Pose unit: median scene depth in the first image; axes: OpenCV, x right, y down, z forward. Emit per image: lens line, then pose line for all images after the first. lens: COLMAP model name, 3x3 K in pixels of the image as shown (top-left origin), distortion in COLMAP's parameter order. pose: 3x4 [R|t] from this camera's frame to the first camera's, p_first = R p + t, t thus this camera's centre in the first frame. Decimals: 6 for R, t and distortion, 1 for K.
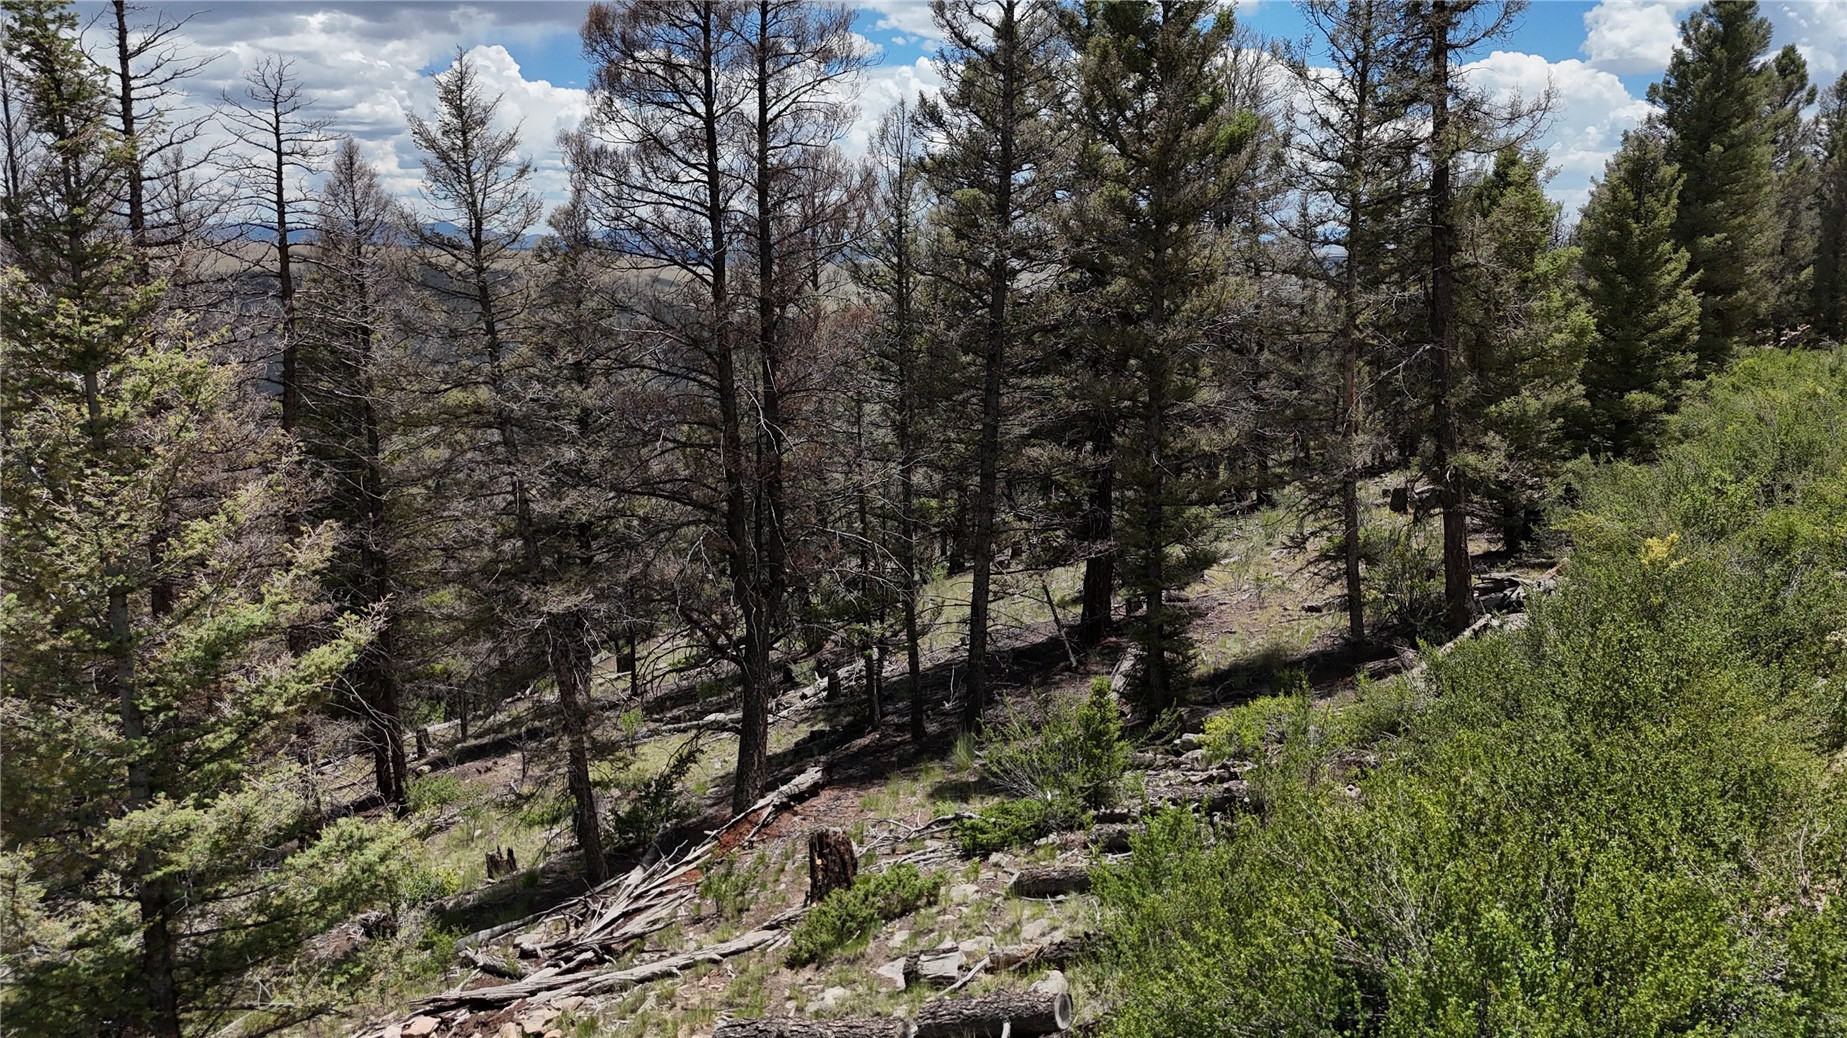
lens RADIAL K [[1364.0, 0, 923.5], [0, 1364.0, 519.0], [0, 0, 1]] dist [0.070006, -0.070985]
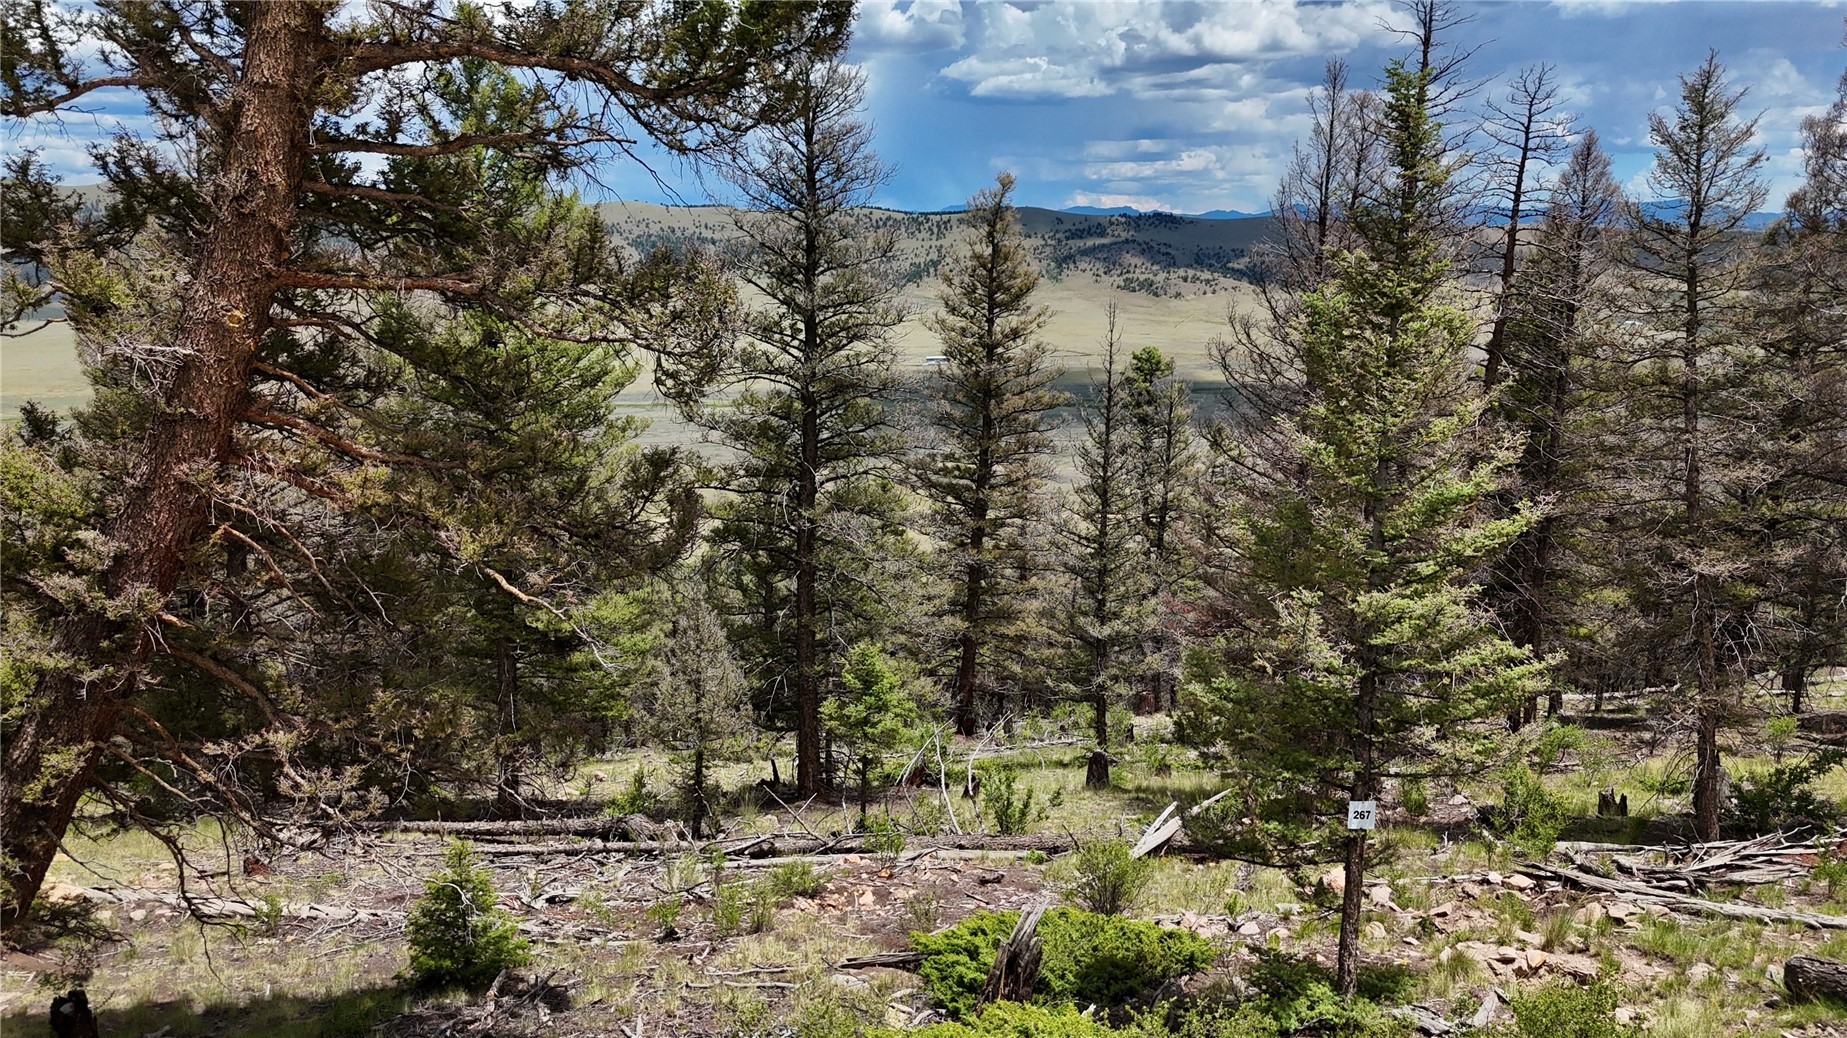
lens RADIAL K [[1361.6, 0, 923.5], [0, 1361.6, 519.0], [0, 0, 1]] dist [0.075981, -0.071977]
pose [[0.685055, 0.153763, -0.712080, 0.076406], [-0.144633, 0.986720, 0.073924, 0.034691], [0.713990, 0.052348, 0.698196, -0.194538]]
